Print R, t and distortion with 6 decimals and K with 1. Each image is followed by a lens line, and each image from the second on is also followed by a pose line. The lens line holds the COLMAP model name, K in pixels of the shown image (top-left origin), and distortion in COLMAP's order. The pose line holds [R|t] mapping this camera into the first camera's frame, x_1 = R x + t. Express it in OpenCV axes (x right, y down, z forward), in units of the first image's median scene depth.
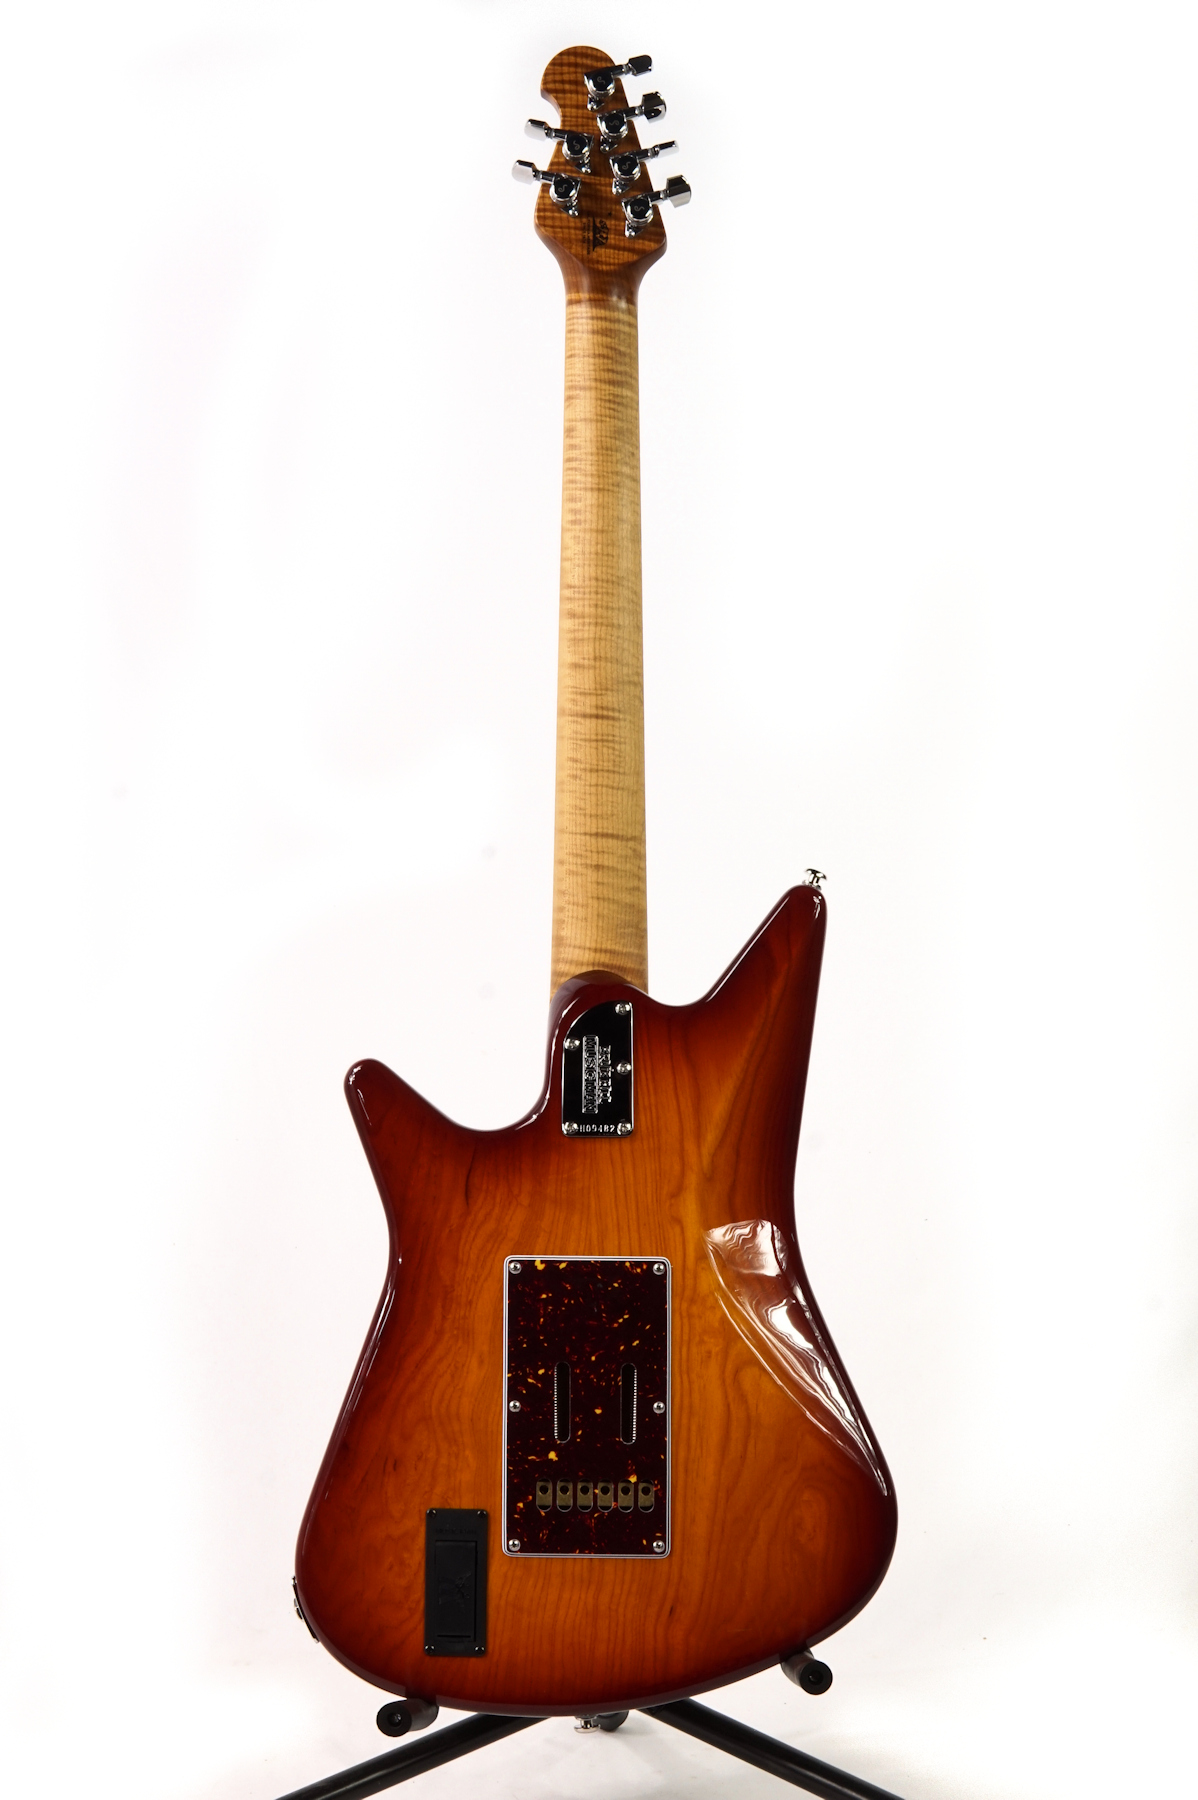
lens RADIAL K [[2524.9, 0, 601.5], [0, 2524.9, 899.7], [0, 0, 1]] dist [-0.117151, 0.000000]
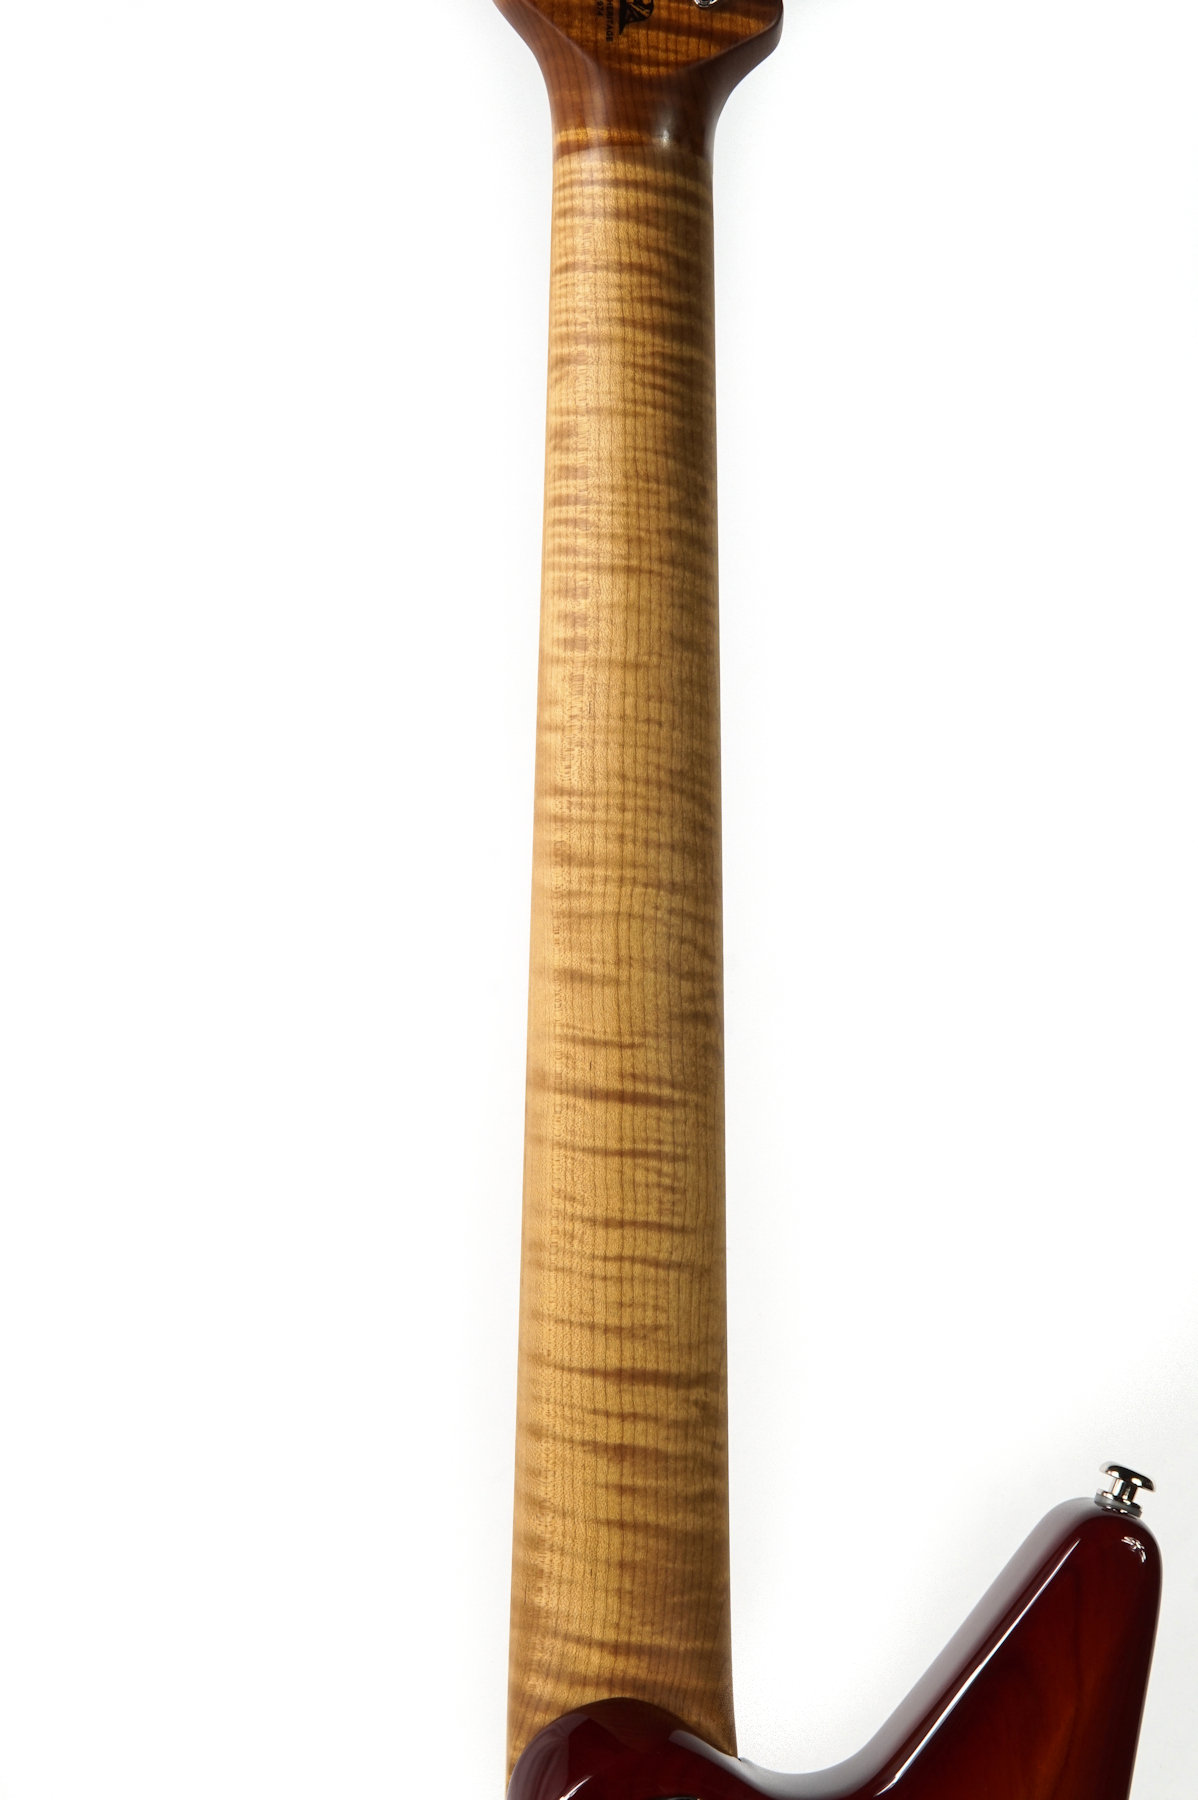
lens RADIAL K [[2524.9, 0, 522.9], [0, 2524.9, 934.6], [0, 0, 1]] dist [-0.117151, 0.000000]
pose [[0.999013, 0.013949, 0.042174, -0.037000], [-0.013803, 0.999898, -0.003759, -0.097533], [-0.042222, 0.003173, 0.999103, 0.562450]]
